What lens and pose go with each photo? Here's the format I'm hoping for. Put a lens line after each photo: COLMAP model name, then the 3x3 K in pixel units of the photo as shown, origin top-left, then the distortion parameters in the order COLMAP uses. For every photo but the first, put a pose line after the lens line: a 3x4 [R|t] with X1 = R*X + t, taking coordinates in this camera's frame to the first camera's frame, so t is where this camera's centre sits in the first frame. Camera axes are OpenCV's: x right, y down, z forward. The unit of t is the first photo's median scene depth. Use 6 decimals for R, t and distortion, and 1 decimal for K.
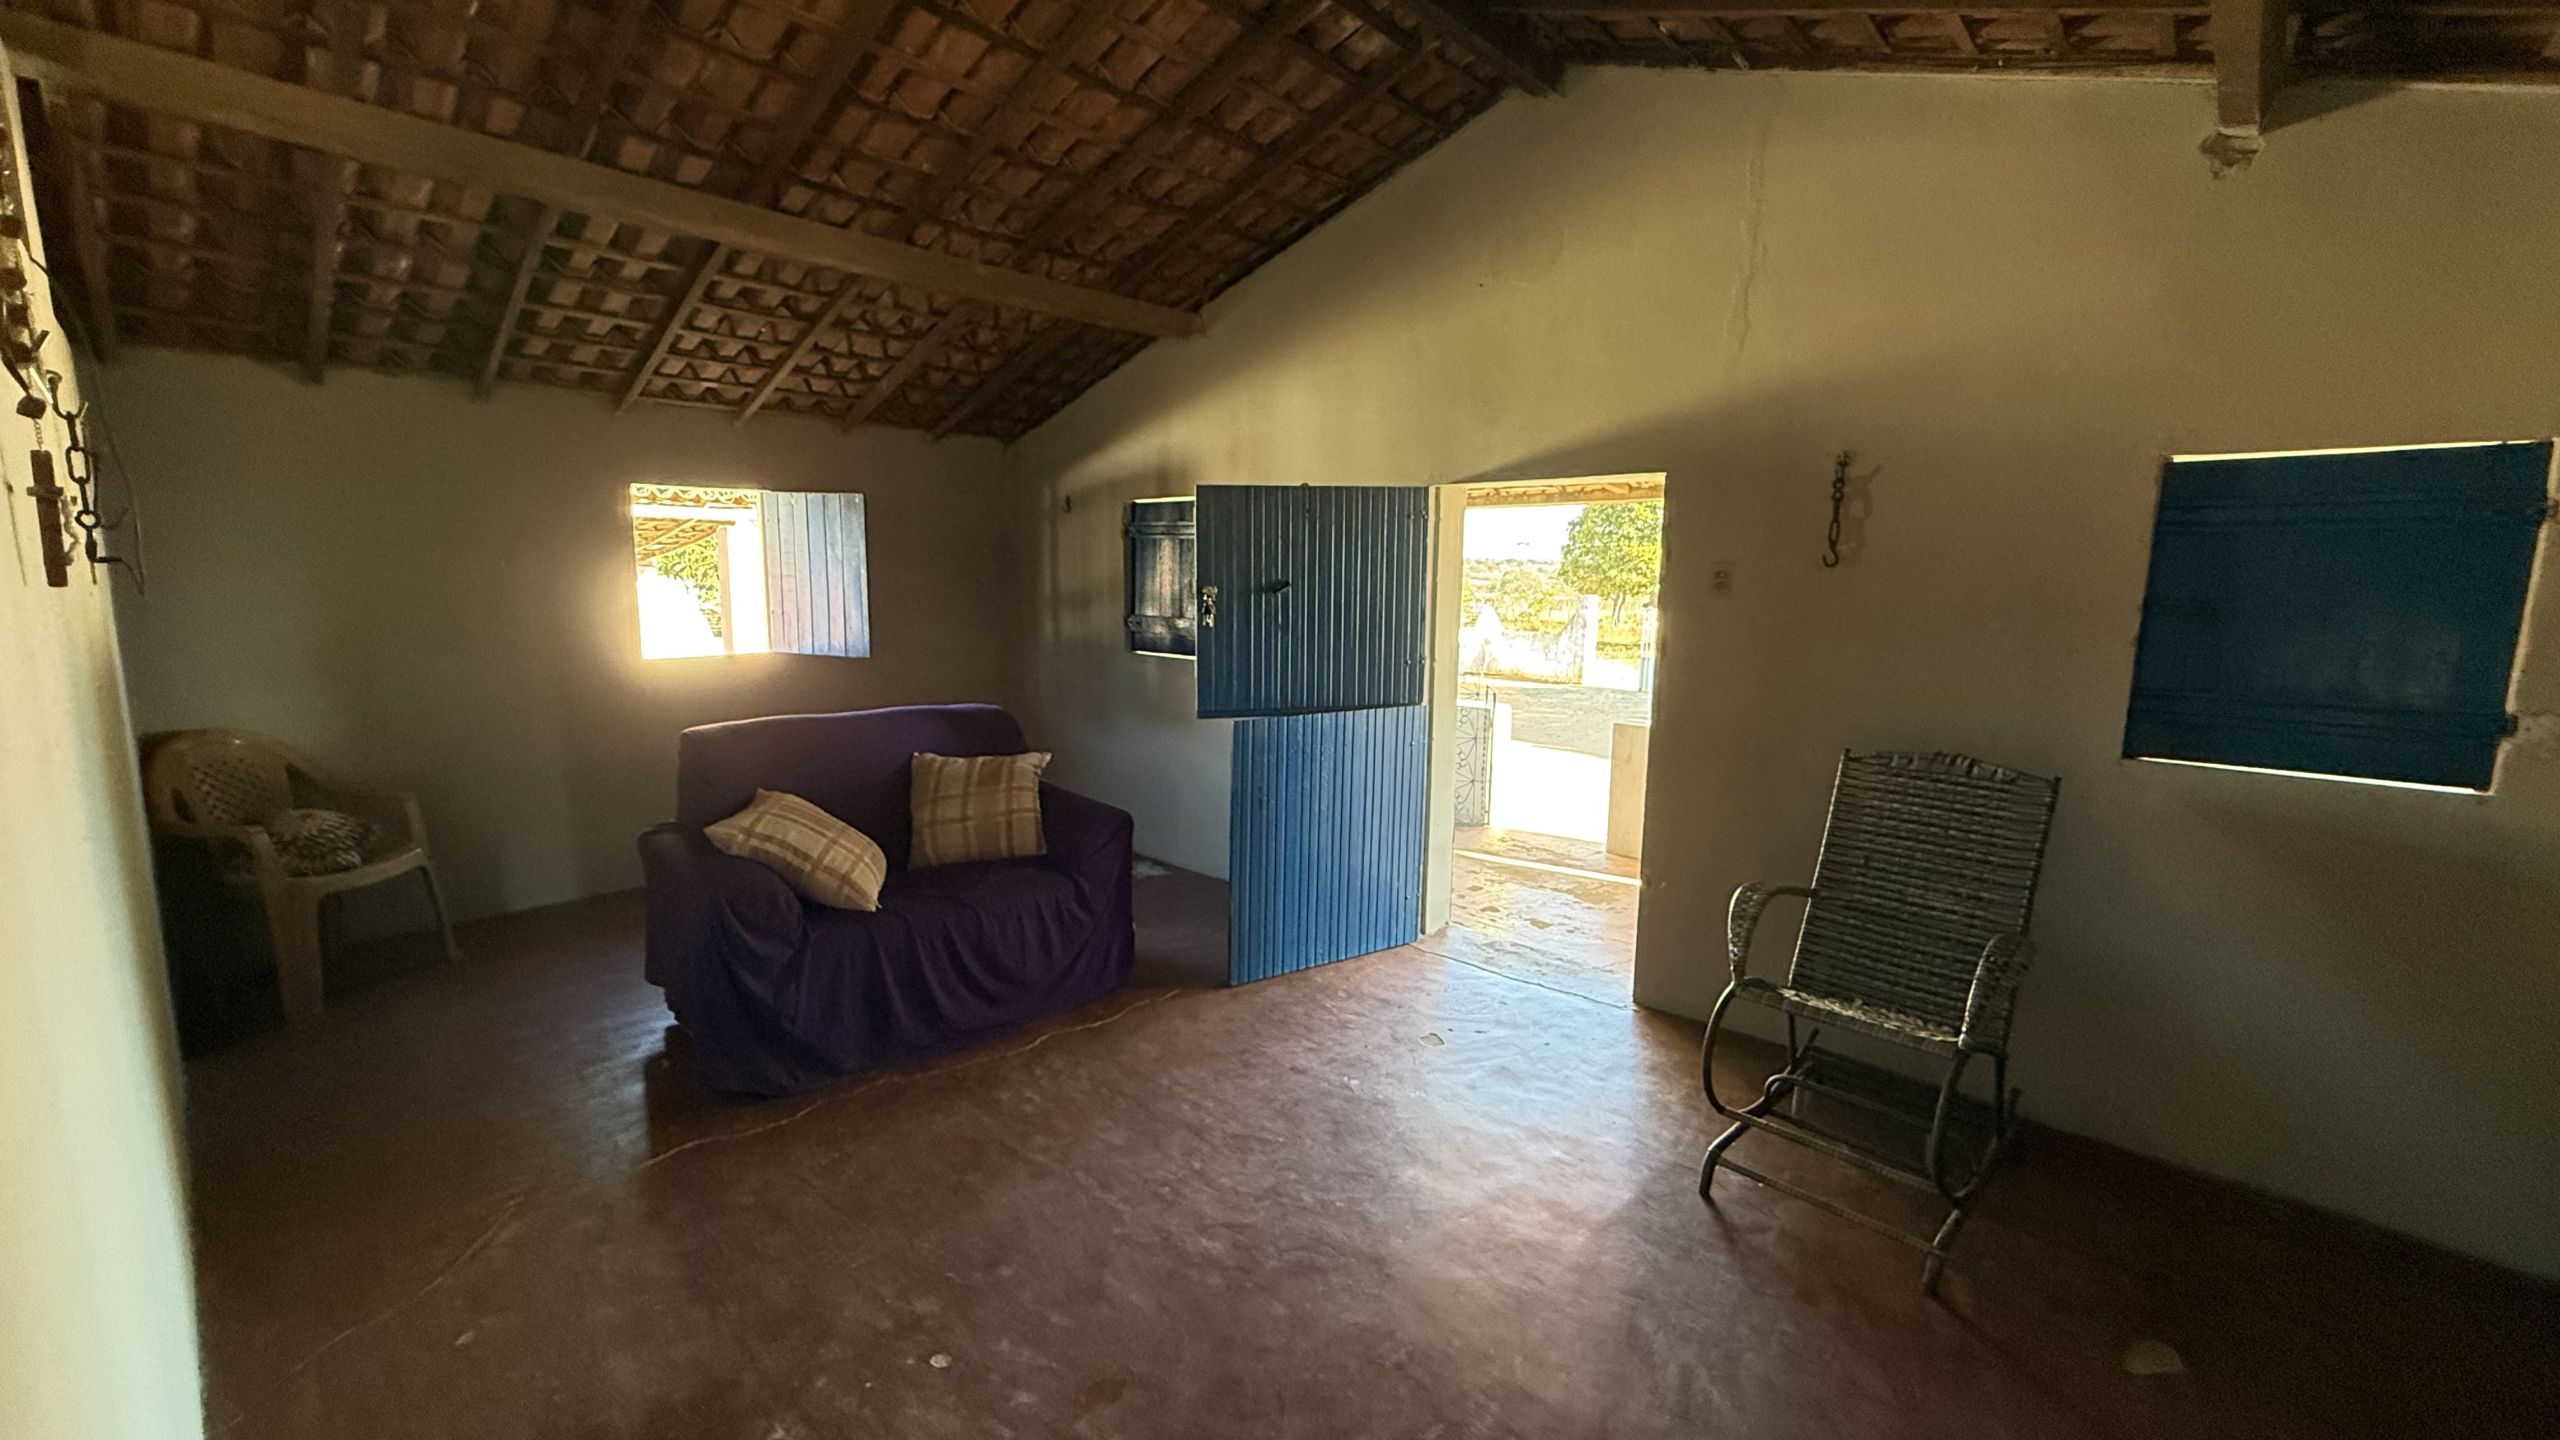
lens RADIAL K [[1022.5, 0, 1273.4], [0, 1022.5, 715.5], [0, 0, 1]] dist [0.000911, -0.000248]
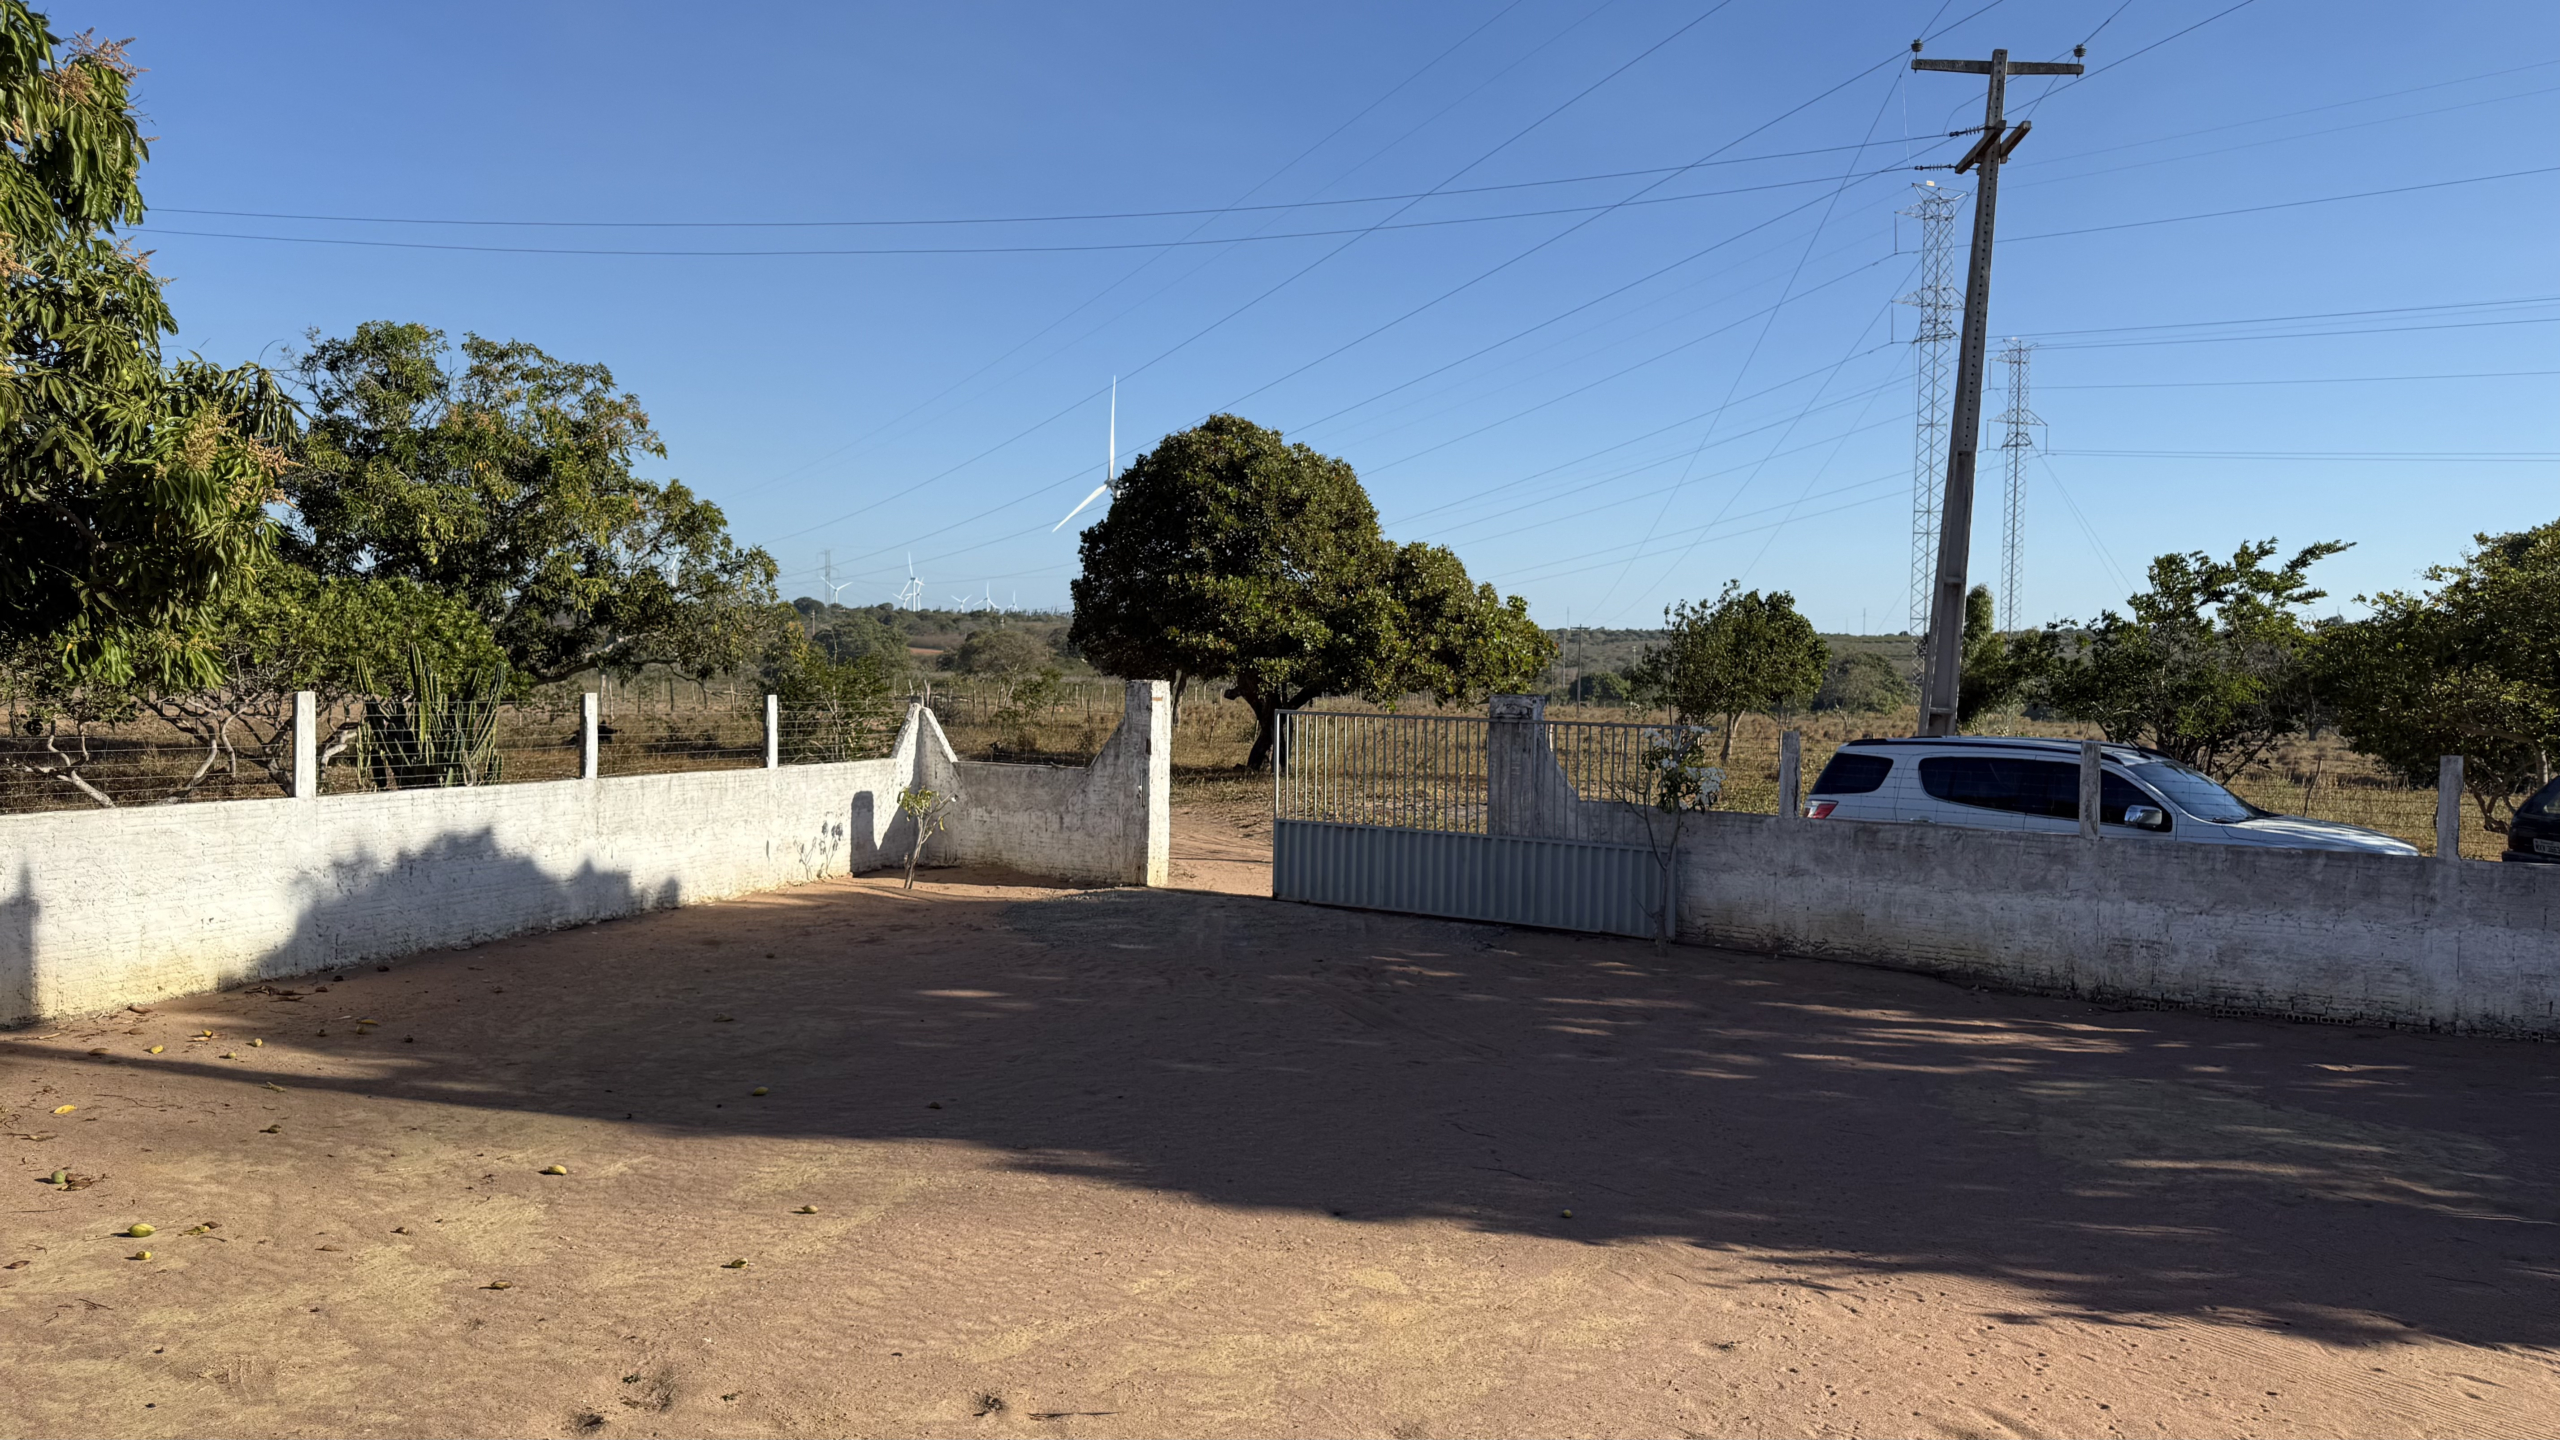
lens RADIAL K [[1792.9, 0, 1289.7], [0, 1792.9, 713.8], [0, 0, 1]] dist [0.178840, -0.384361]
pose [[0.922448, -0.017344, 0.385732, 0.037841], [0.054062, 0.994952, -0.084548, -0.019267], [-0.382319, 0.098845, 0.918729, 0.155481]]
